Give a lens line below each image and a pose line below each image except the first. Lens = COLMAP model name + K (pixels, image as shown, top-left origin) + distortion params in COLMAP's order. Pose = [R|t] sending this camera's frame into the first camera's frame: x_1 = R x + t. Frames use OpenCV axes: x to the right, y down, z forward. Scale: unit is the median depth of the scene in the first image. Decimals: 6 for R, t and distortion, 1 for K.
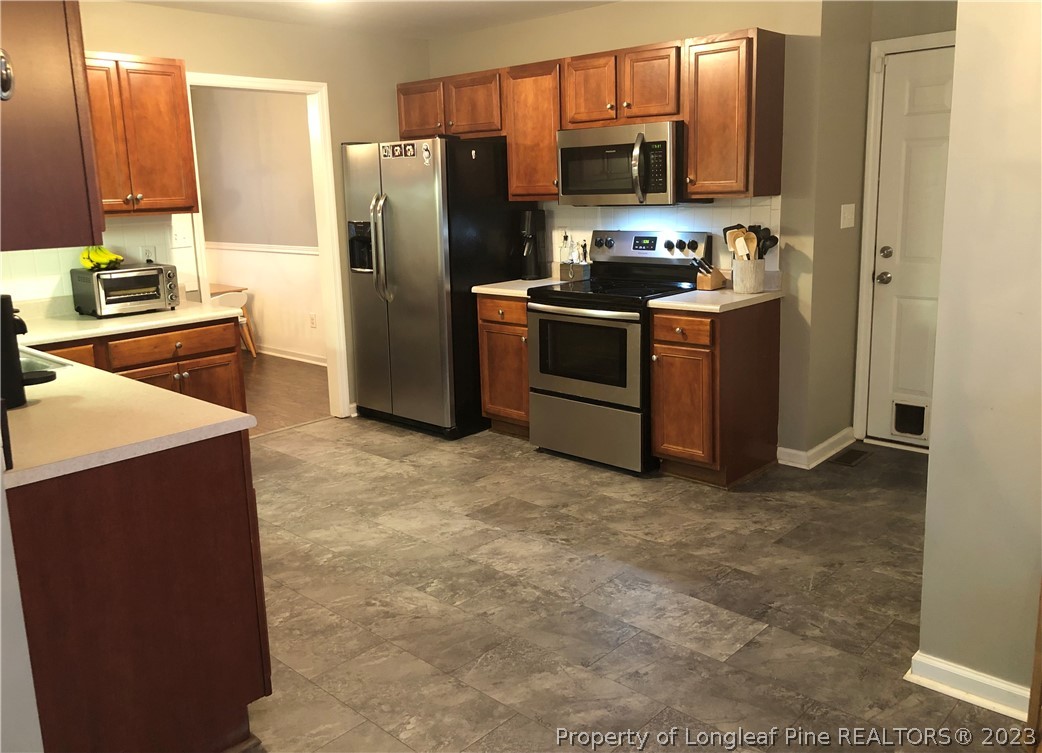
lens RADIAL K [[855.5, 0, 521.4], [0, 855.5, 370.2], [0, 0, 1]] dist [0.037655, -0.002273]
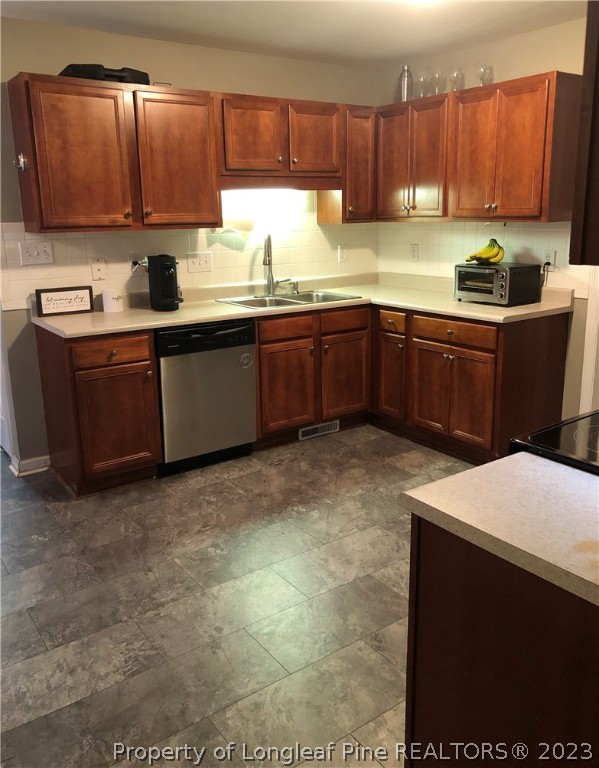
lens RADIAL K [[652.2, 0, 297.8], [0, 652.2, 378.3], [0, 0, 1]] dist [0.027045, -0.023009]
pose [[-0.203867, 0.277744, -0.938774, 0.529494], [-0.185229, 0.930650, 0.315566, -0.222300], [0.961316, 0.238221, -0.138282, 0.956284]]
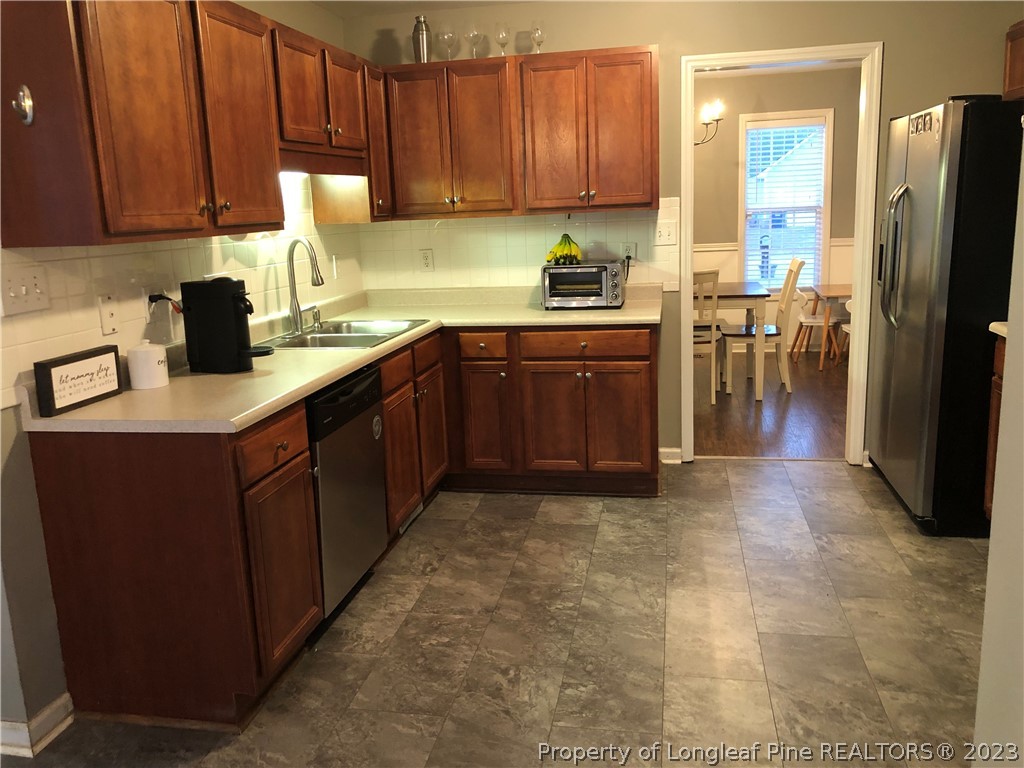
lens RADIAL K [[846.4, 0, 505.1], [0, 846.4, 387.3], [0, 0, 1]] dist [0.036277, -0.036745]
pose [[0.526611, 0.189926, -0.828619, 0.373568], [-0.156233, 0.979744, 0.125275, -0.090152], [0.835627, 0.063486, 0.545616, 0.403431]]
